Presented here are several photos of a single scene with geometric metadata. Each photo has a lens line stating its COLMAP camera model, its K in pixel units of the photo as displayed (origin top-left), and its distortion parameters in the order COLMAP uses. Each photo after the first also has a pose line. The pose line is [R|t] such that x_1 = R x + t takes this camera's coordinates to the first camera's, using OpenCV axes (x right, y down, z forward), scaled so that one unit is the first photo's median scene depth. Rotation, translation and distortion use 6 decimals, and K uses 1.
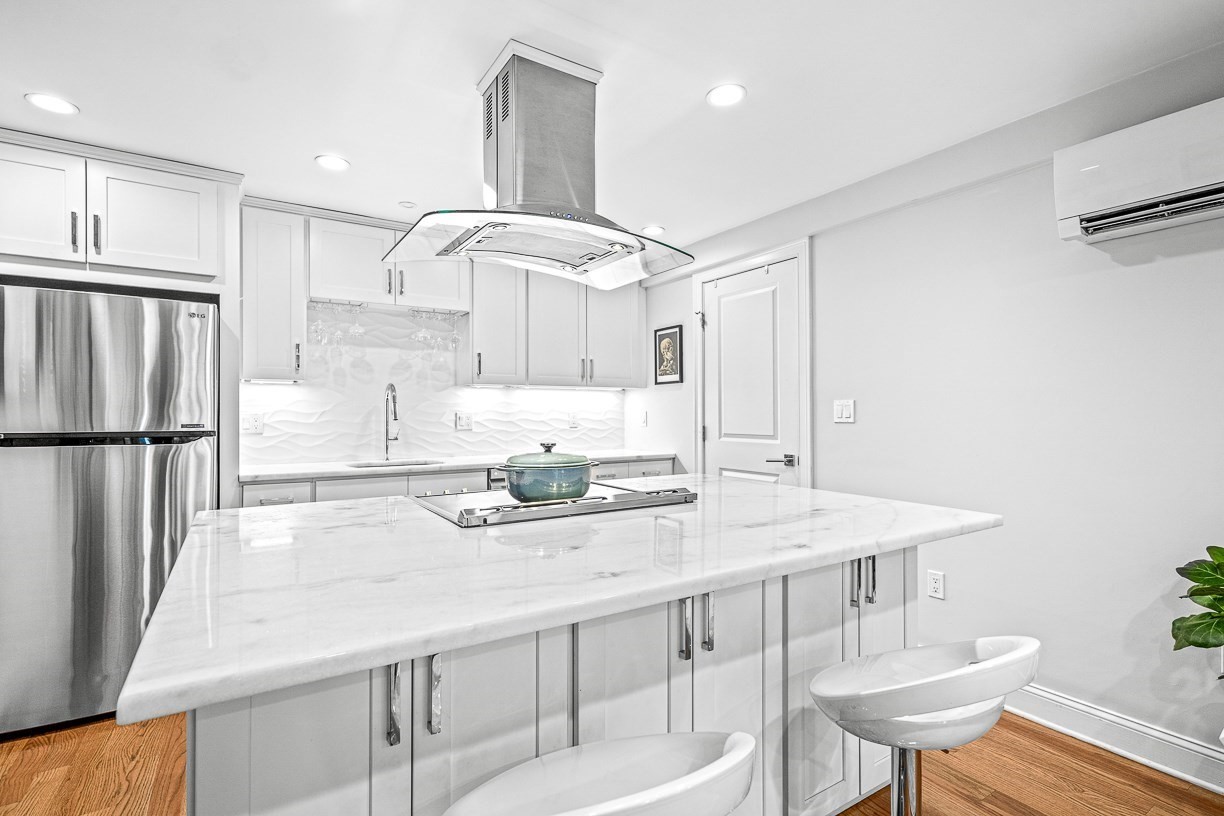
lens RADIAL K [[563.0, 0, 607.5], [0, 563.0, 409.7], [0, 0, 1]] dist [0.016987, 0.000984]
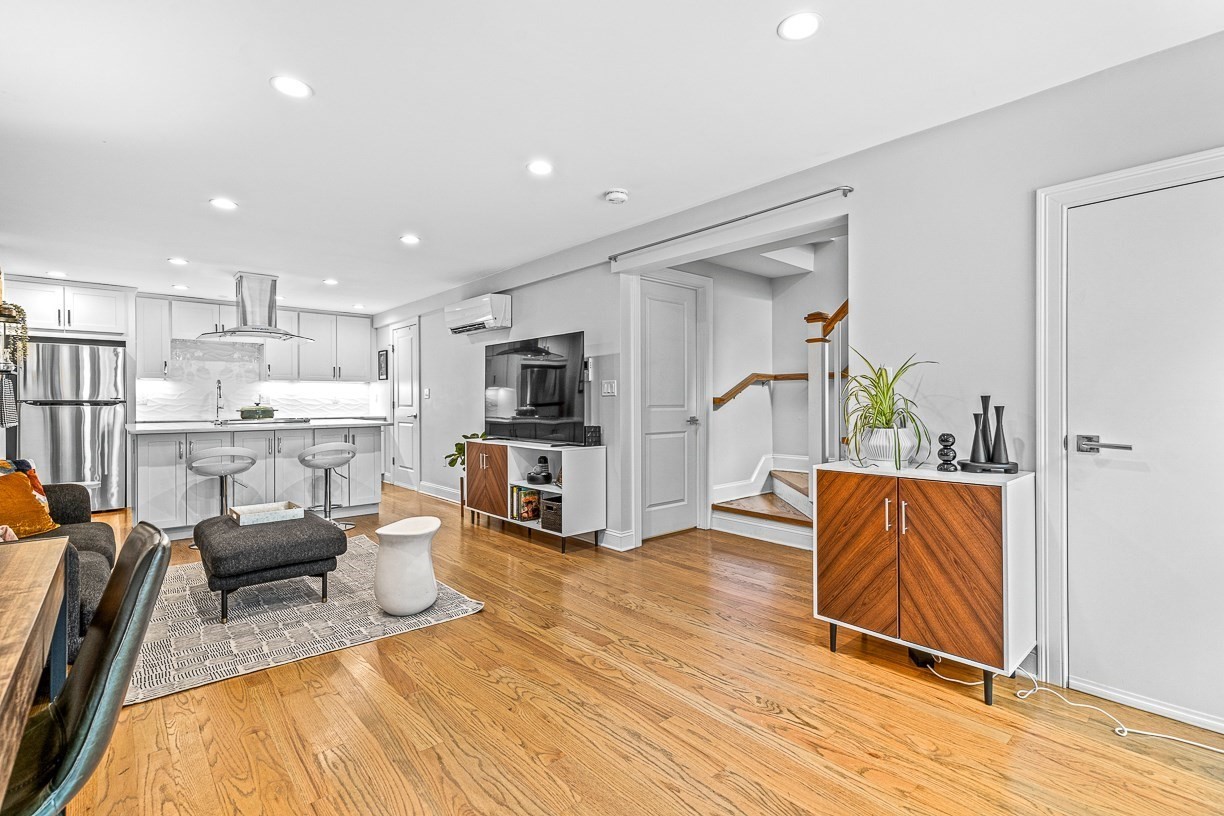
lens RADIAL K [[563.0, 0, 615.6], [0, 563.0, 404.7], [0, 0, 1]] dist [0.016987, 0.000984]
pose [[0.989344, -0.001843, 0.145588, 0.726746], [0.000202, 0.999936, 0.011286, 0.020432], [-0.145600, -0.011136, 0.989281, -1.217820]]
